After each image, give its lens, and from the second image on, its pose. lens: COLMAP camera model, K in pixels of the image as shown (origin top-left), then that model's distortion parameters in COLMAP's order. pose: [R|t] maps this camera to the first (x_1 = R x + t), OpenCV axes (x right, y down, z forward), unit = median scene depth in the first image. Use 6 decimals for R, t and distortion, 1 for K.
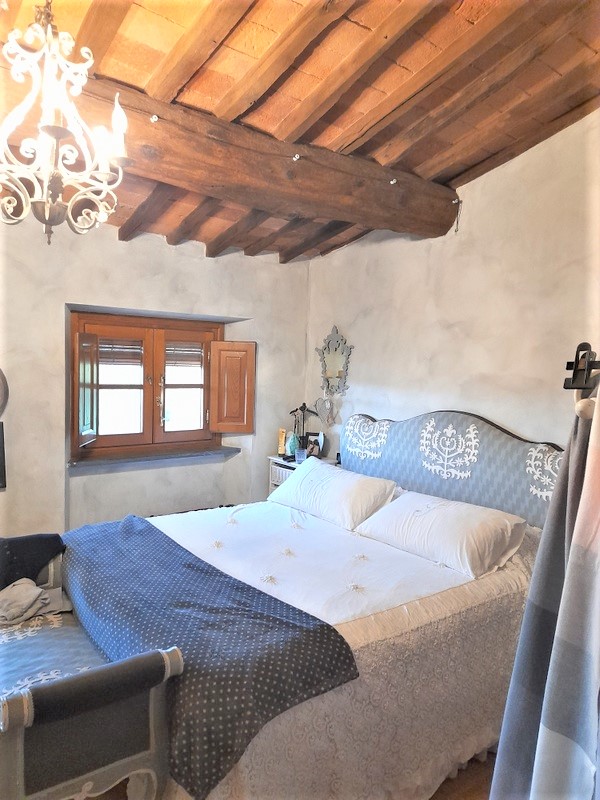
lens RADIAL K [[577.7, 0, 310.9], [0, 577.7, 411.7], [0, 0, 1]] dist [0.108775, -0.114551]
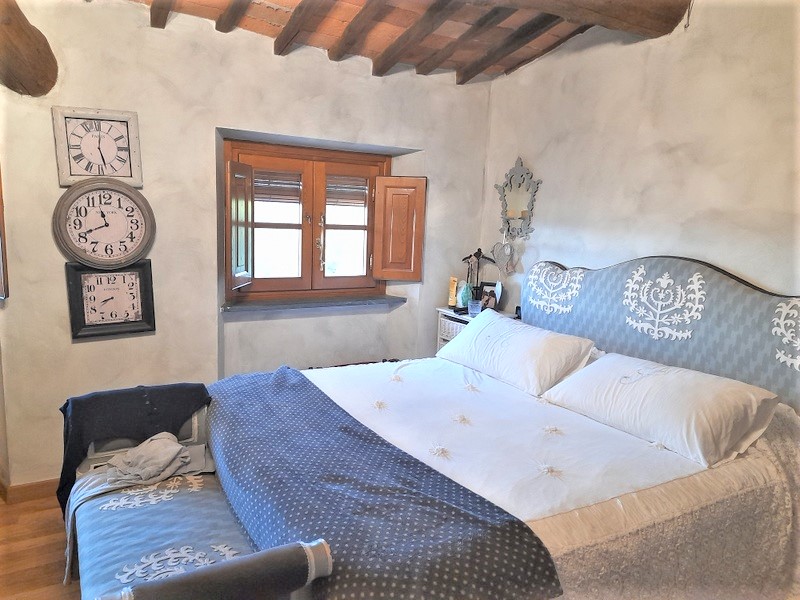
lens RADIAL K [[599.5, 0, 399.4], [0, 599.5, 321.0], [0, 0, 1]] dist [0.112561, -0.130917]
pose [[0.991091, 0.031059, -0.129513, -0.015640], [-0.018912, 0.995394, 0.093987, 0.016203], [0.131836, -0.090700, 0.987113, 0.109101]]
